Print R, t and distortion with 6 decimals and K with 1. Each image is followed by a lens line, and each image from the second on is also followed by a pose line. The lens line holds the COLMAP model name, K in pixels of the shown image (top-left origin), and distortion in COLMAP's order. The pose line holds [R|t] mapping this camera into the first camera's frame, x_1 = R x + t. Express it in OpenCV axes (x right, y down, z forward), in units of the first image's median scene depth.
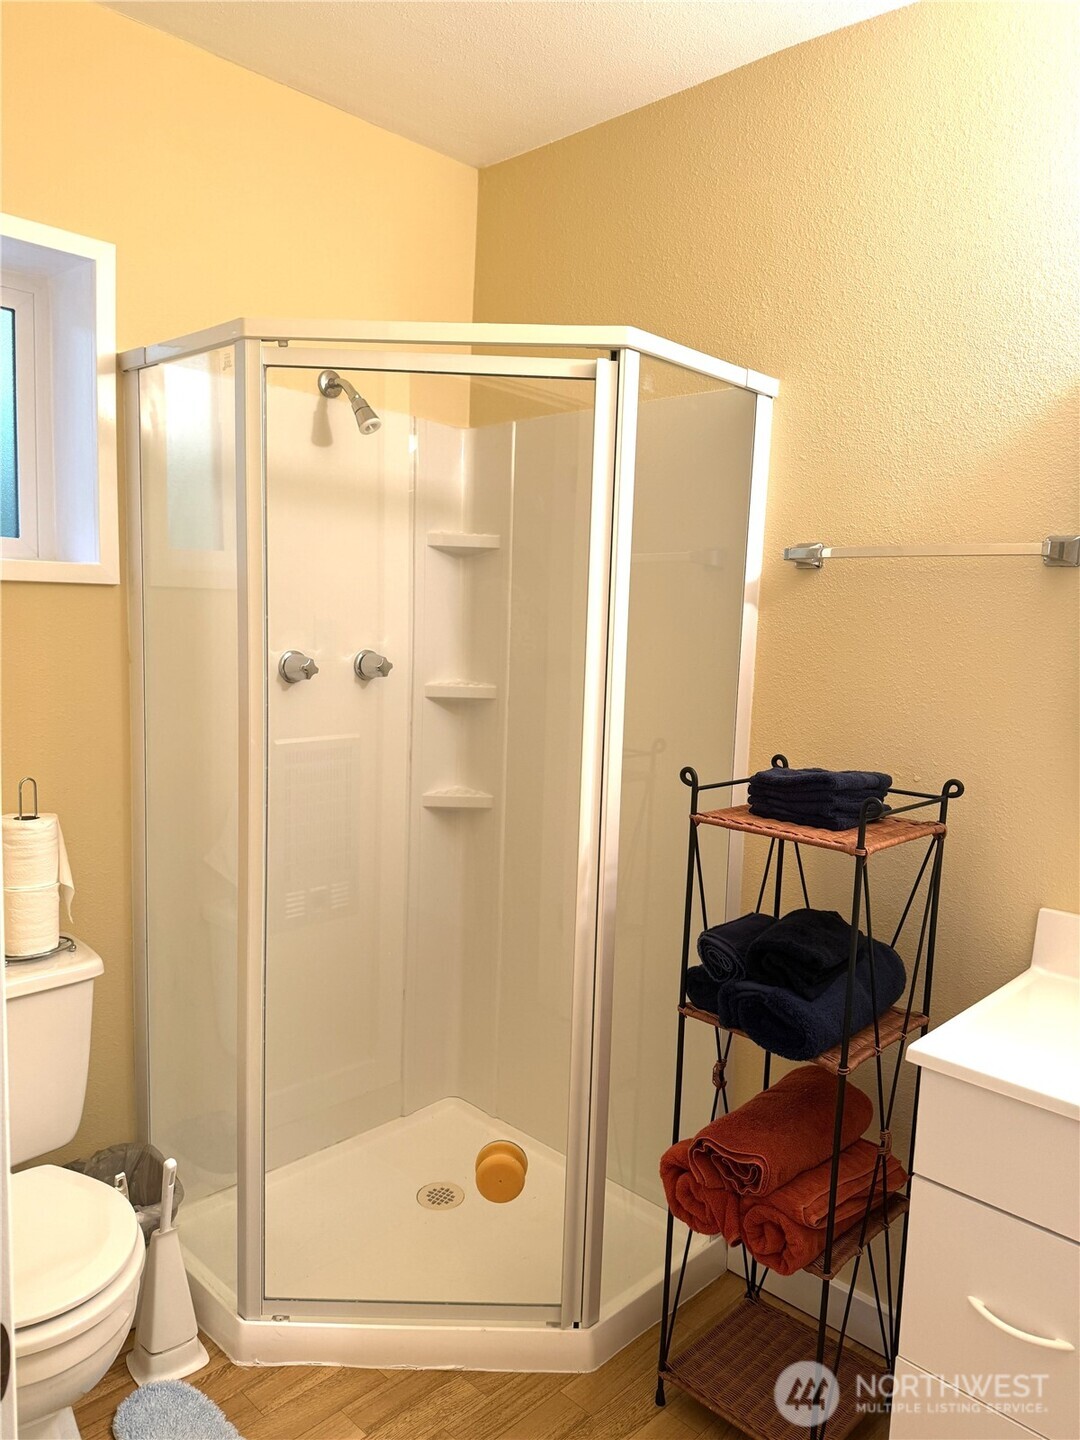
lens RADIAL K [[1048.6, 0, 549.8], [0, 1048.6, 725.3], [0, 0, 1]] dist [0.023593, -0.017965]
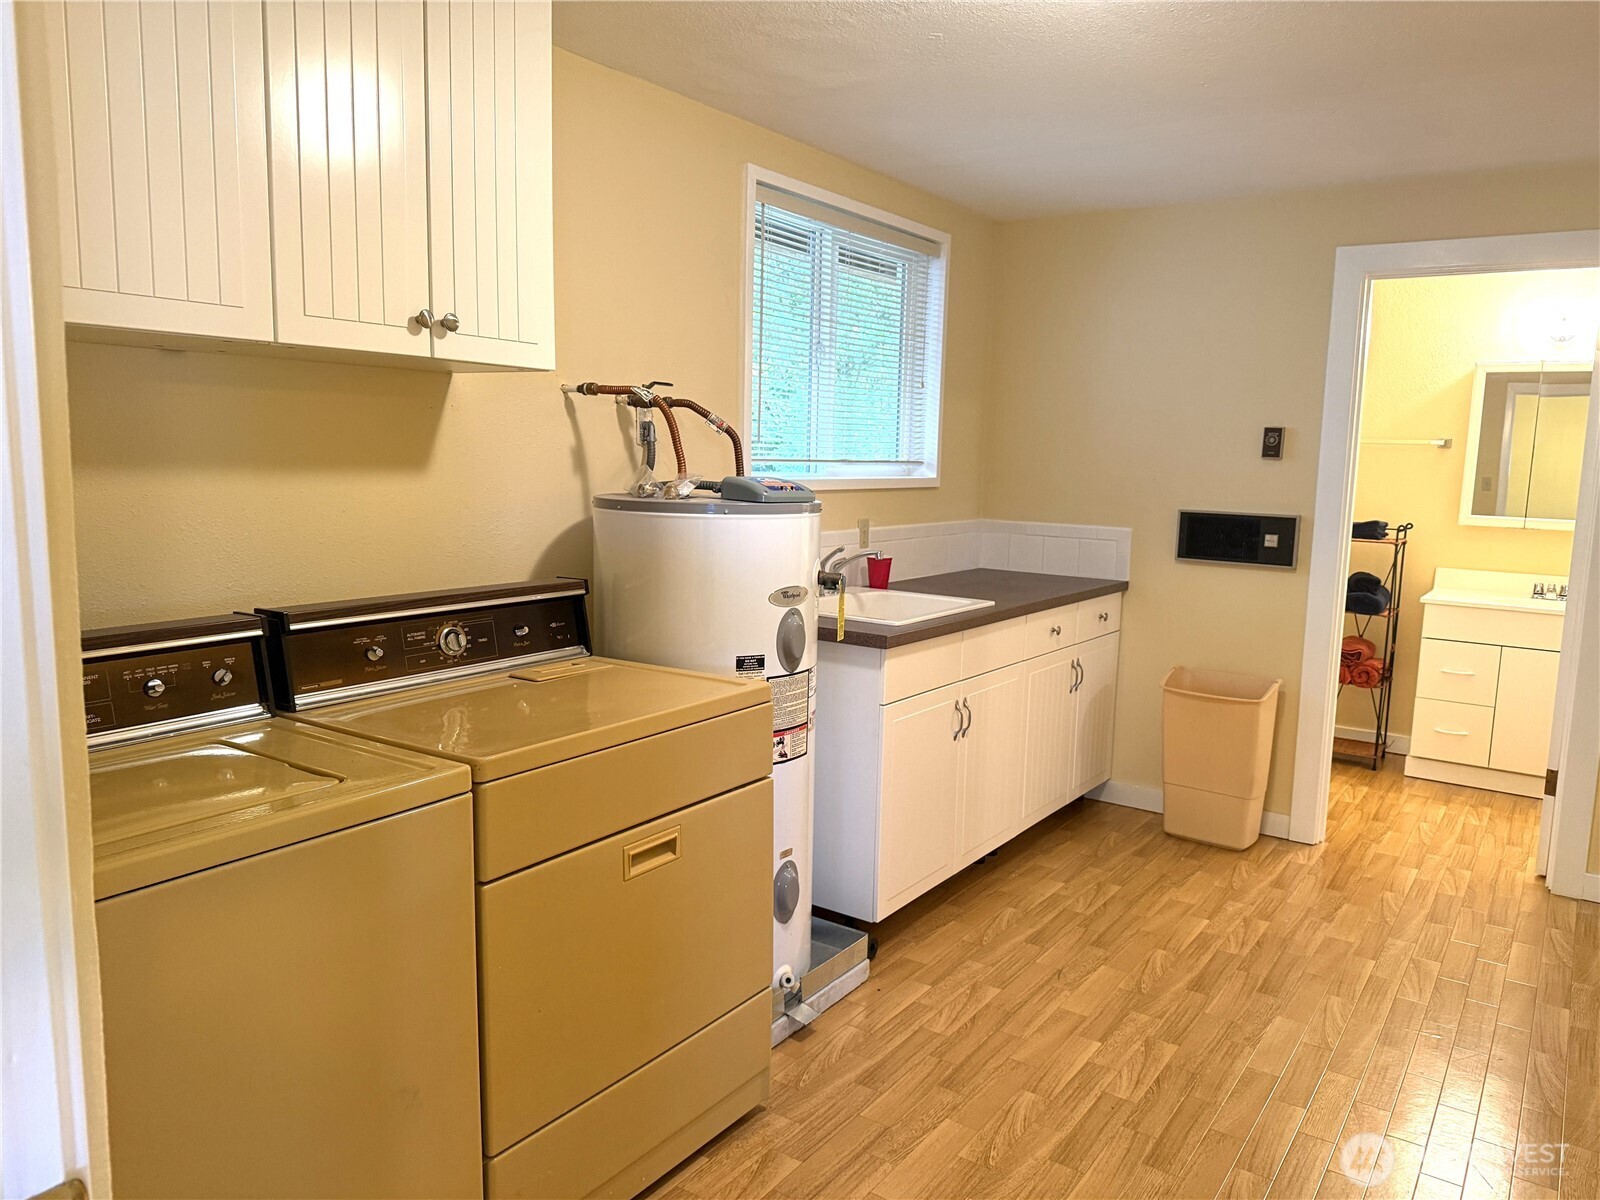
lens RADIAL K [[1165.2, 0, 792.1], [0, 1165.2, 624.8], [0, 0, 1]] dist [0.023593, -0.017965]
pose [[0.982894, -0.036580, 0.180501, -1.852598], [0.031072, 0.998964, 0.033249, 0.169904], [-0.181530, -0.027072, 0.983013, -1.838467]]
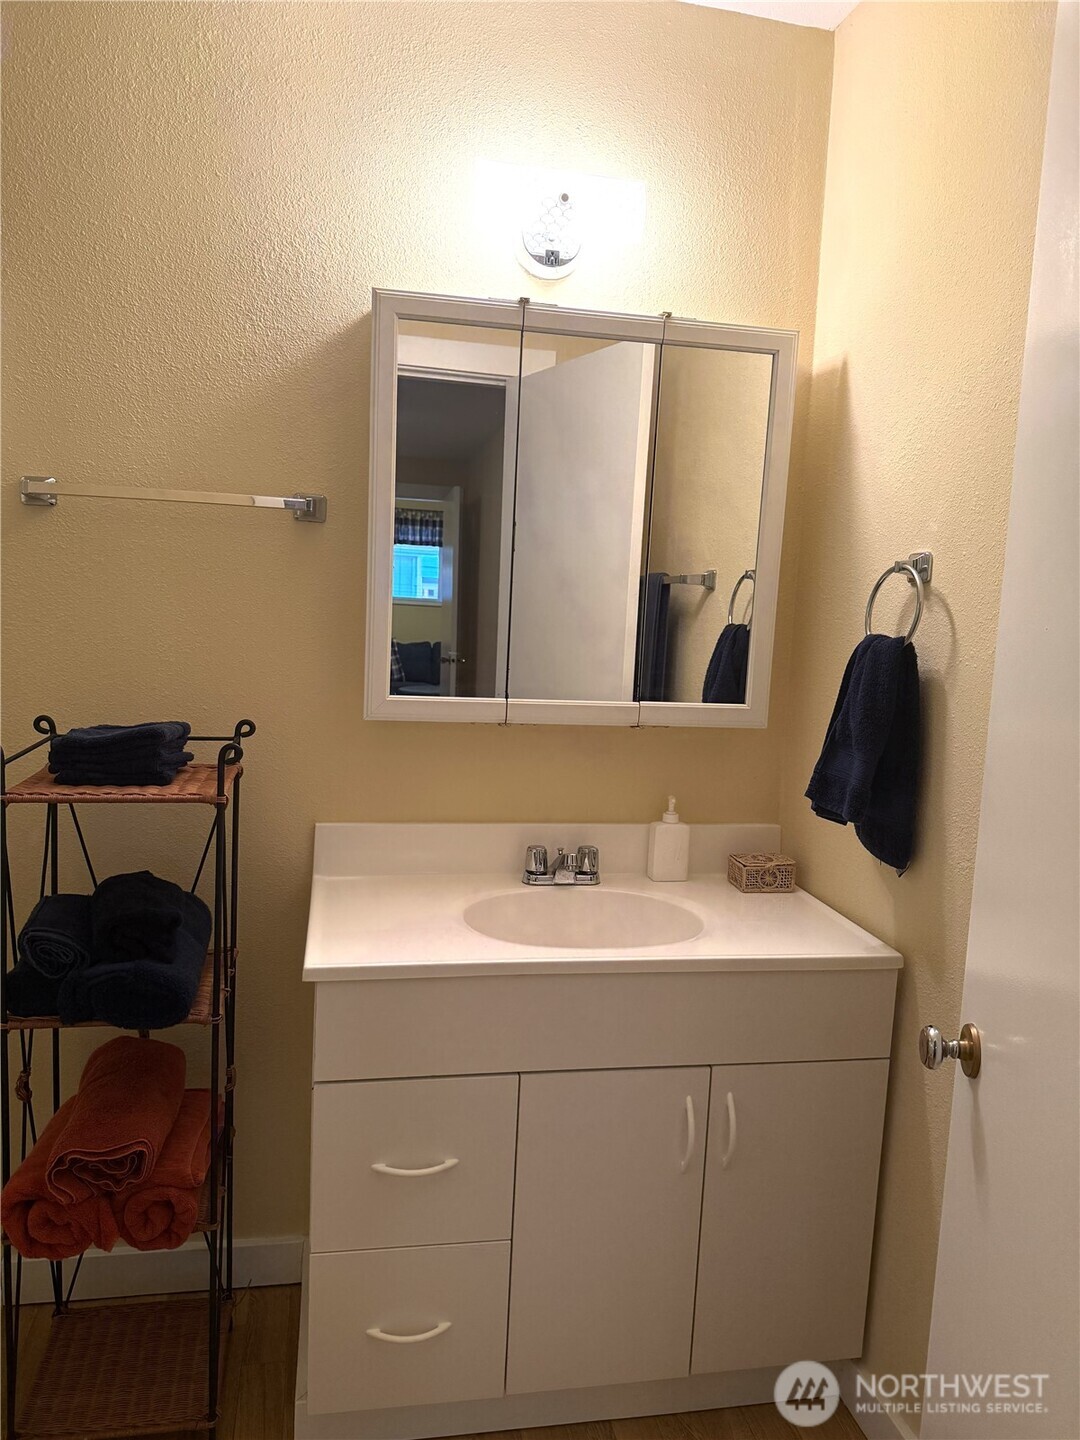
lens RADIAL K [[1048.6, 0, 542.9], [0, 1048.6, 716.7], [0, 0, 1]] dist [0.023593, -0.017965]
pose [[0.572467, -0.108663, 0.812696, -0.297556], [0.070406, 0.994033, 0.083314, -0.017952], [-0.816900, 0.009524, 0.576701, 0.152070]]
